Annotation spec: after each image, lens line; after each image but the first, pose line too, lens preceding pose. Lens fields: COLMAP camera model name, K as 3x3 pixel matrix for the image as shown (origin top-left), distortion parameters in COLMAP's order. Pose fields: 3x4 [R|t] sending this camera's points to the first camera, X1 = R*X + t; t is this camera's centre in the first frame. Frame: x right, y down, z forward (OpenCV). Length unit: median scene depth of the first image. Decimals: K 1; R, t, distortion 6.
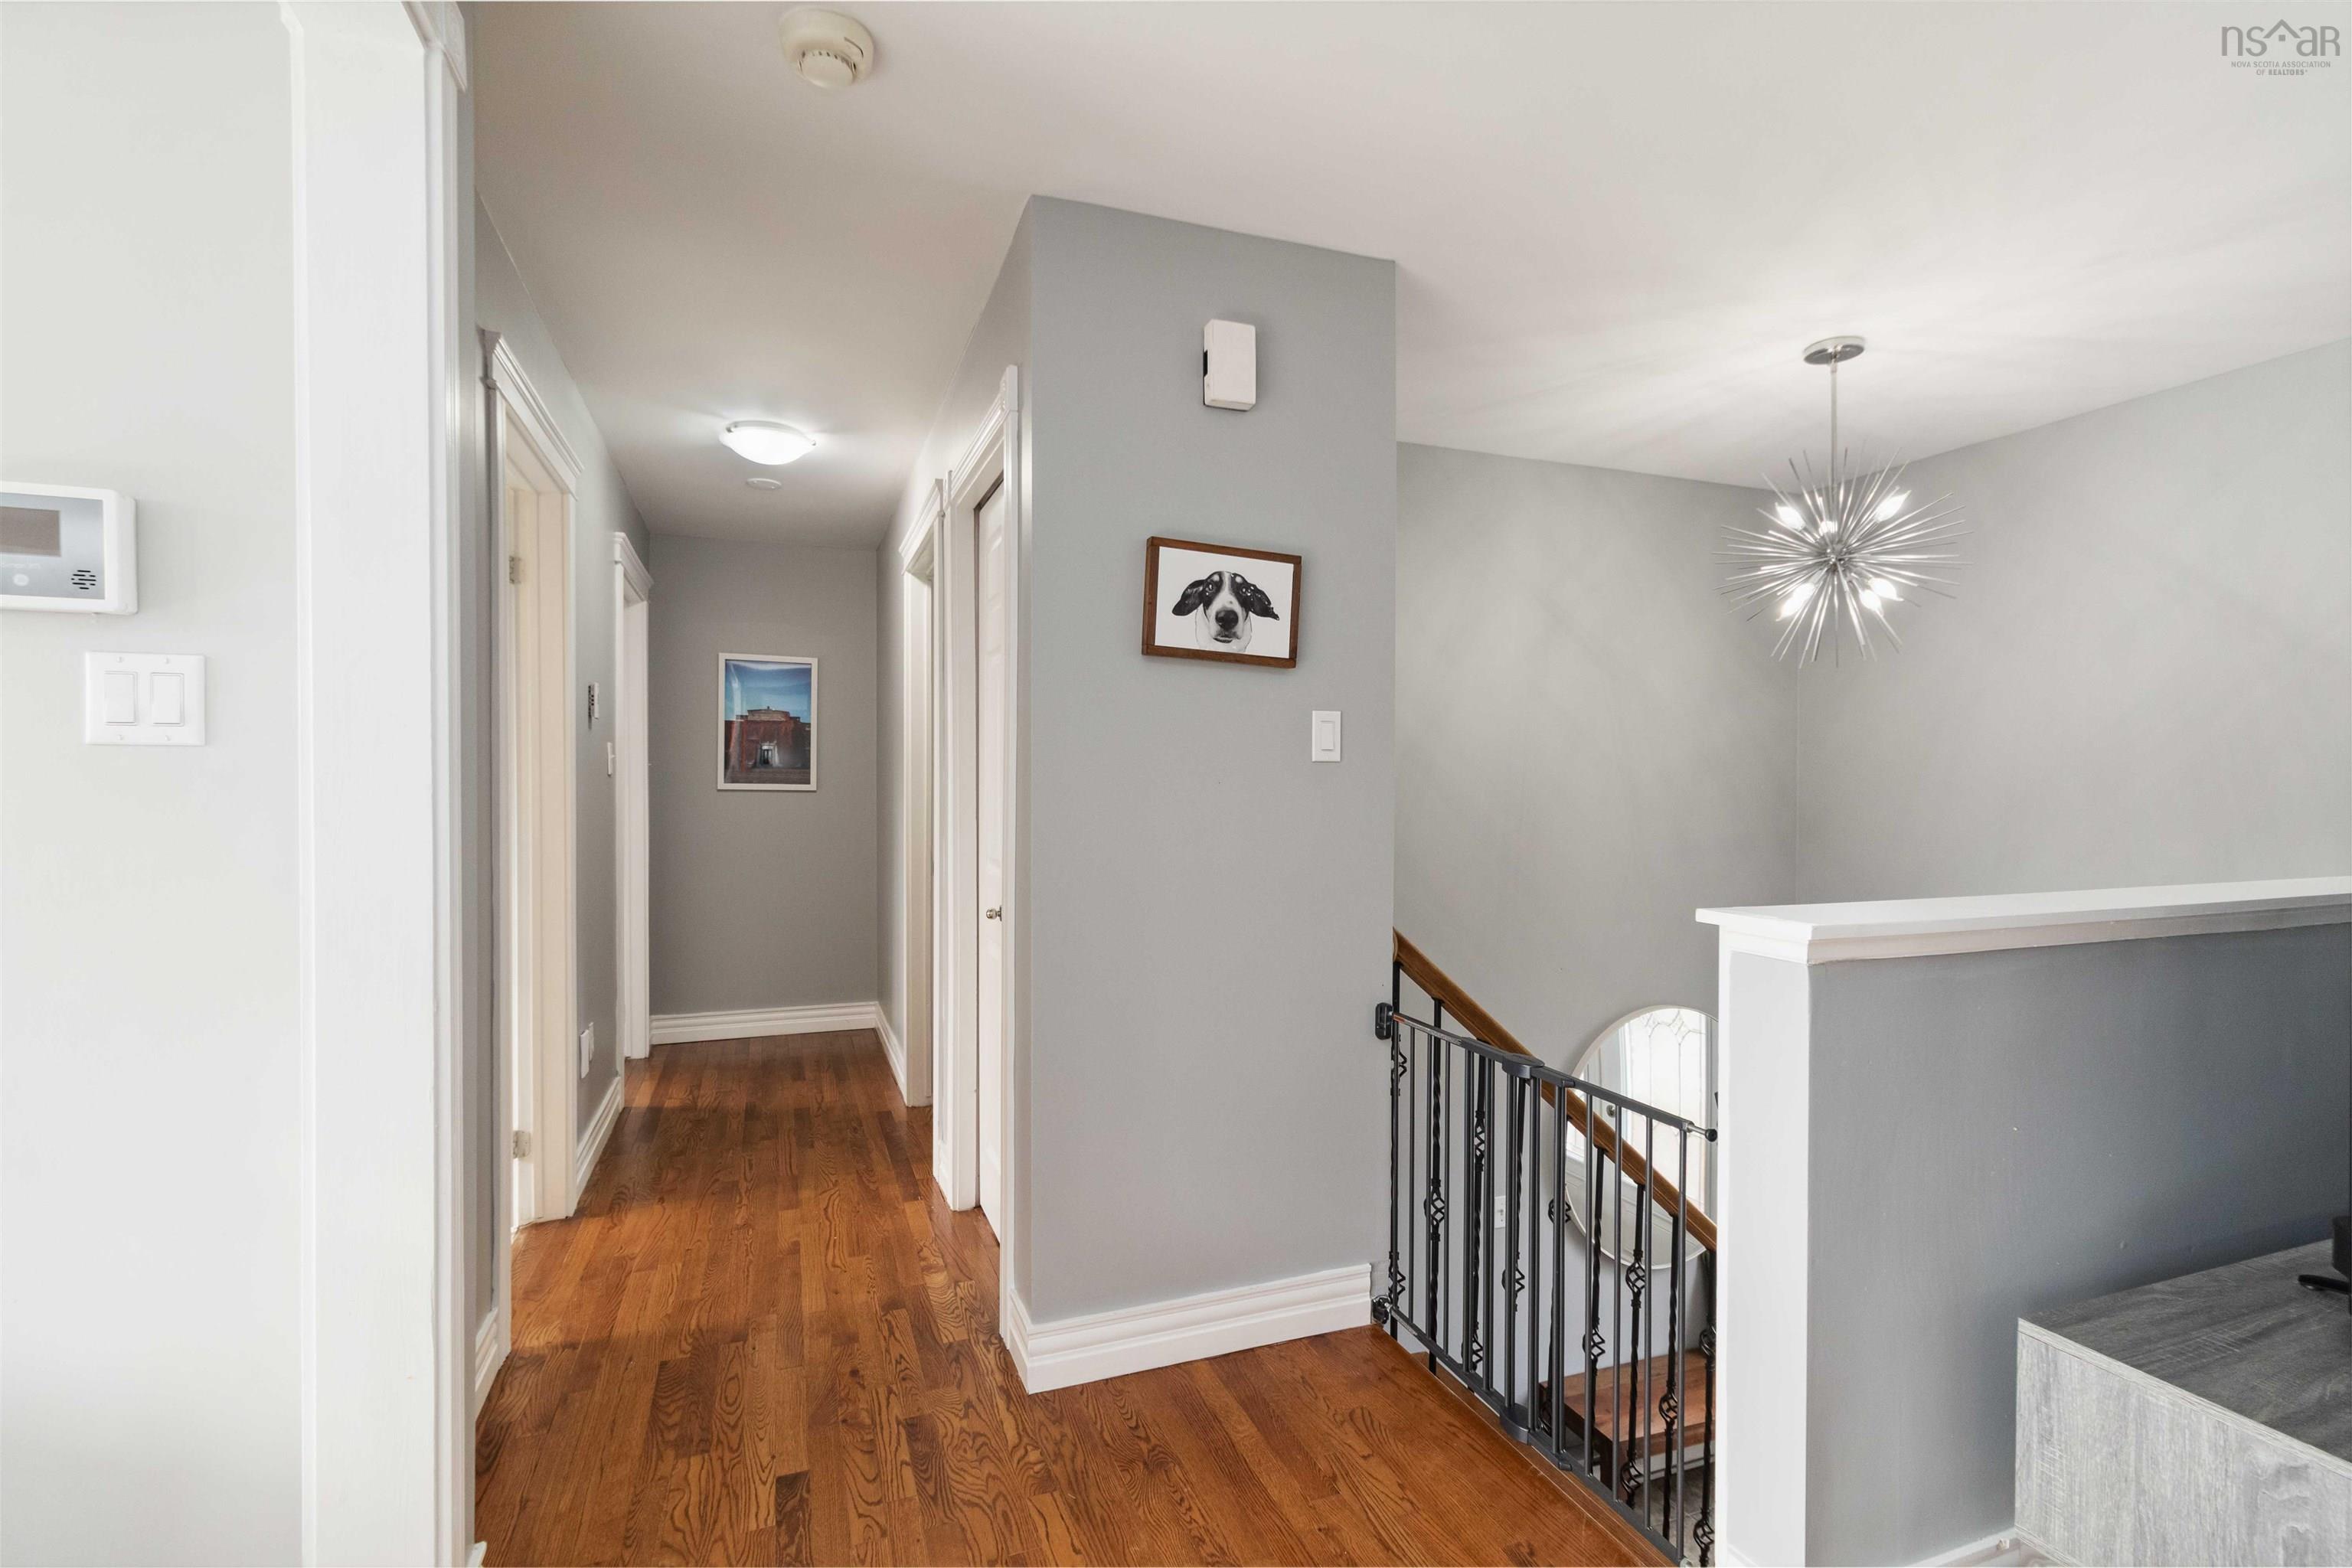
lens RADIAL K [[1096.2, 0, 1204.0], [0, 1096.2, 795.5], [0, 0, 1]] dist [0.003310, -0.000488]
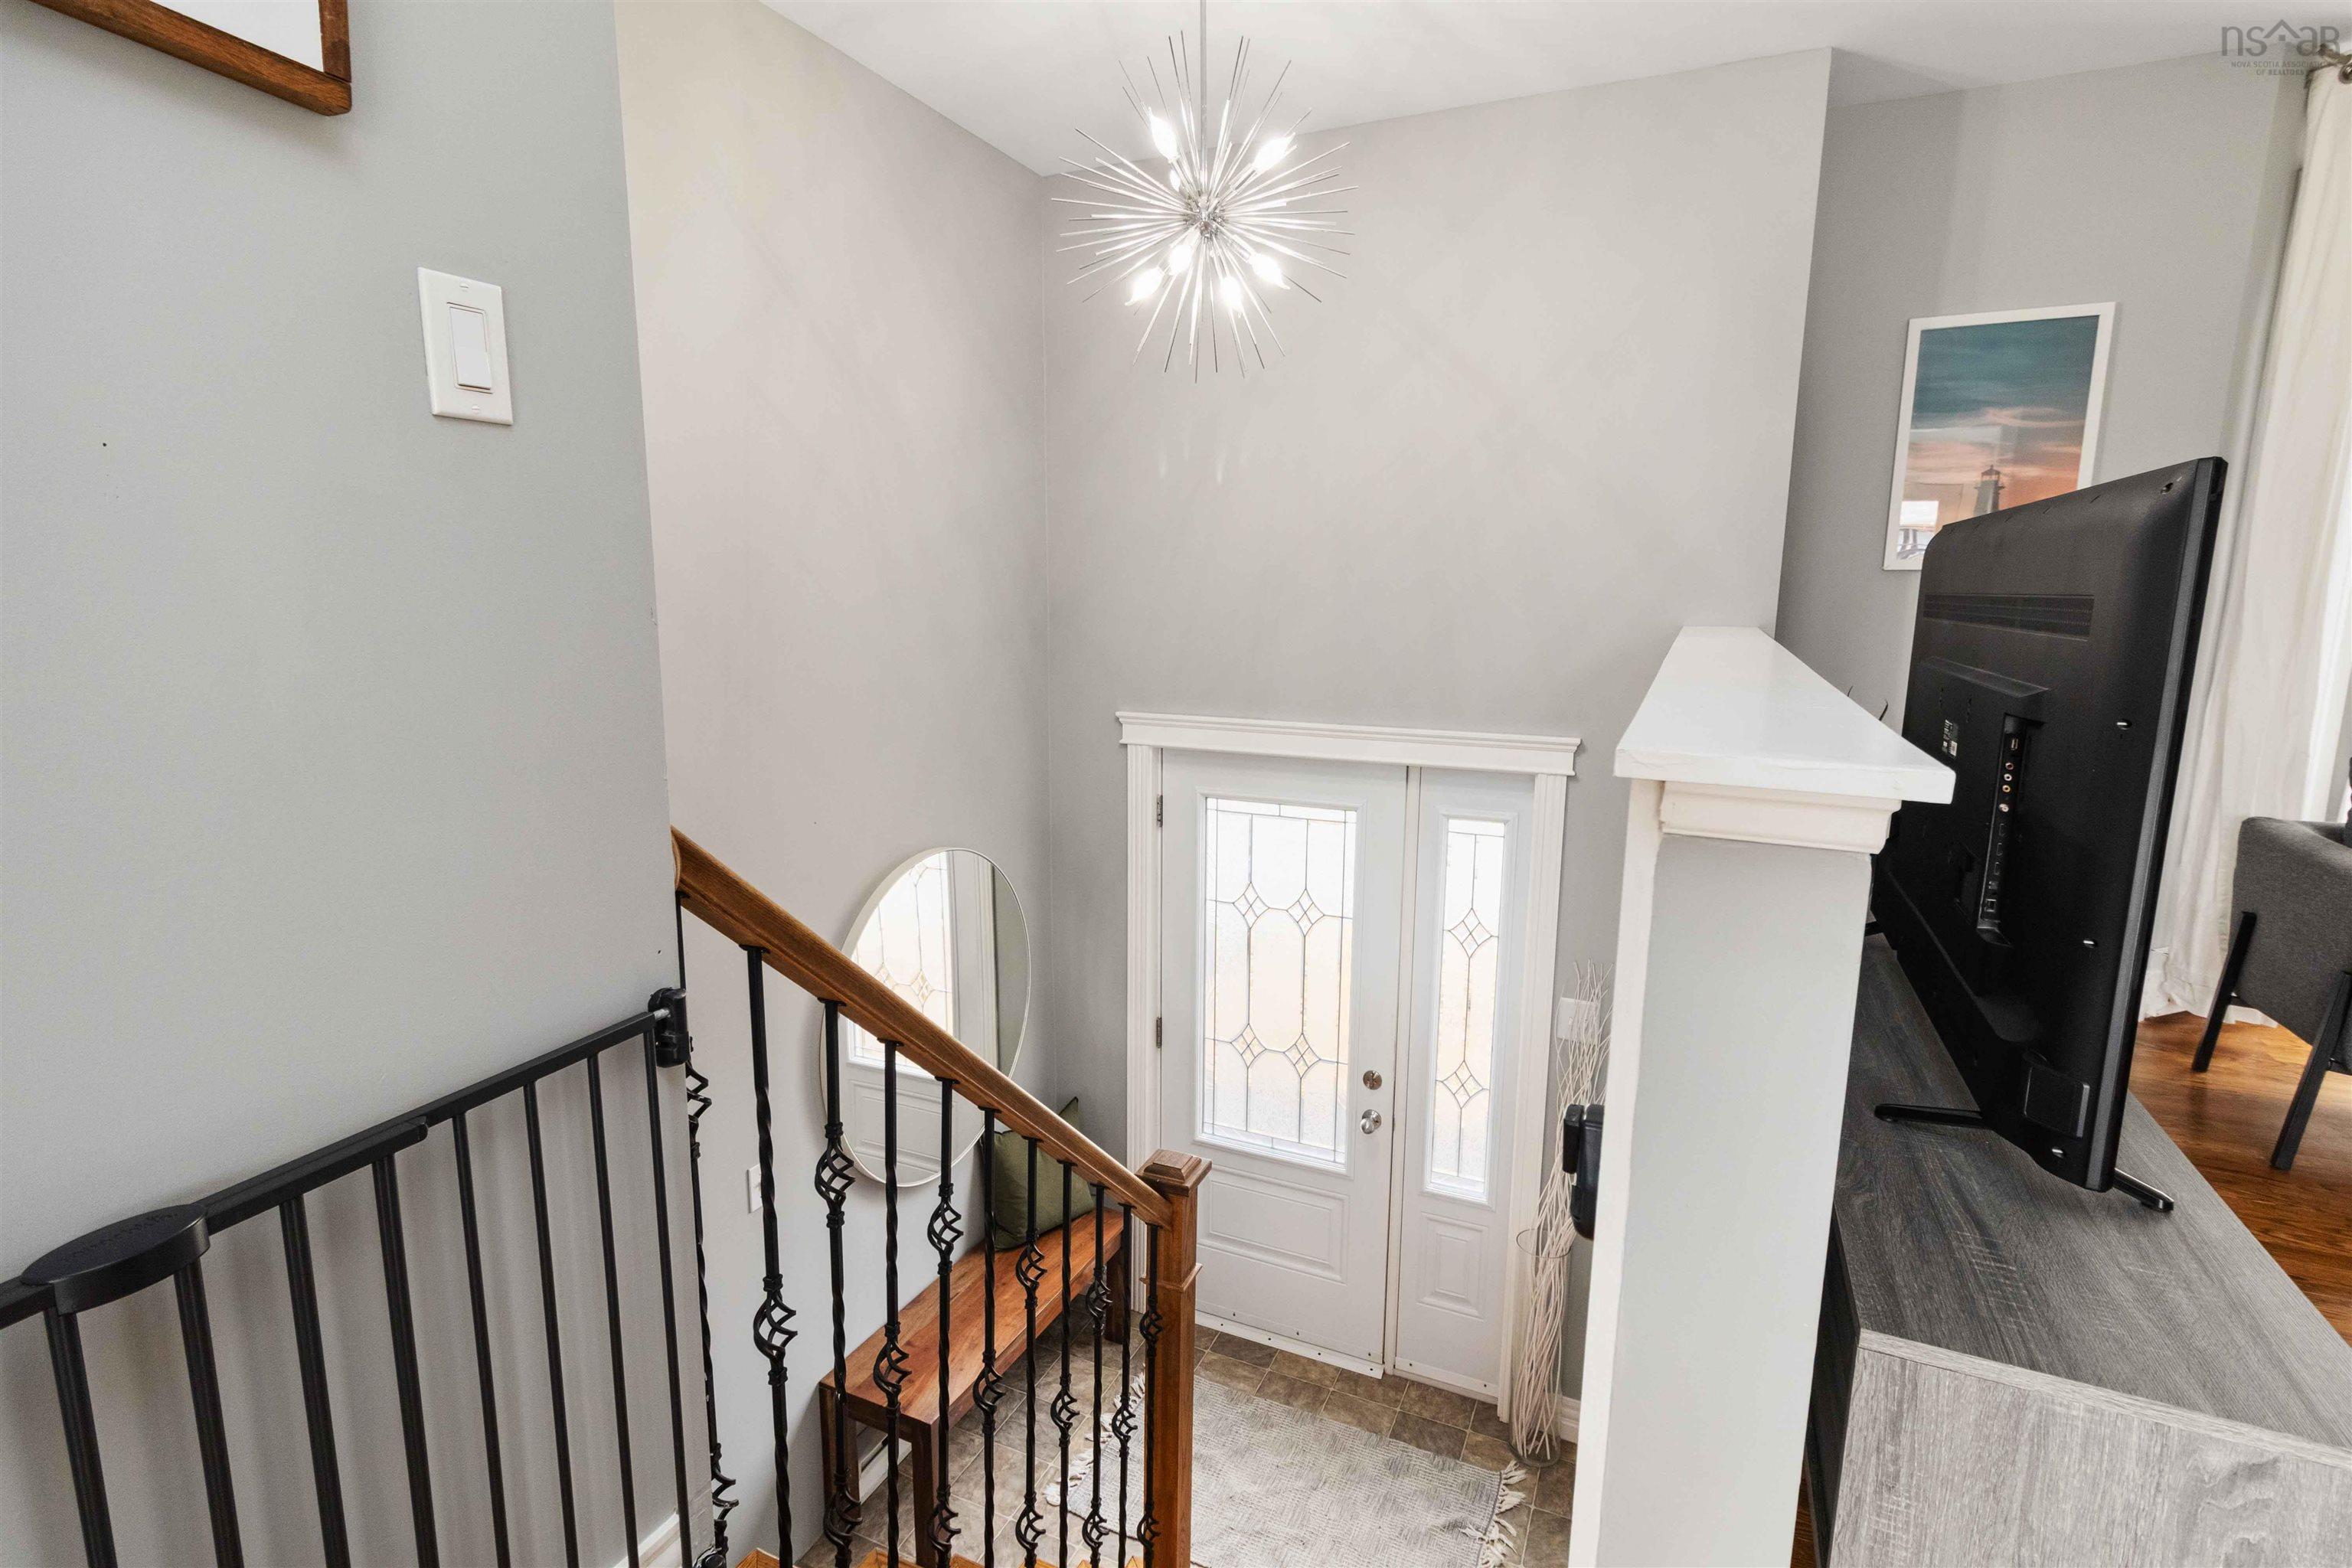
lens RADIAL K [[1158.3, 0, 1156.7], [0, 1158.3, 788.9], [0, 0, 1]] dist [0.019336, -0.004899]
pose [[0.737085, -0.116661, 0.665655, 0.003954], [0.001883, 0.985338, 0.170603, 0.025894], [-0.675798, -0.124496, 0.726497, 0.542870]]
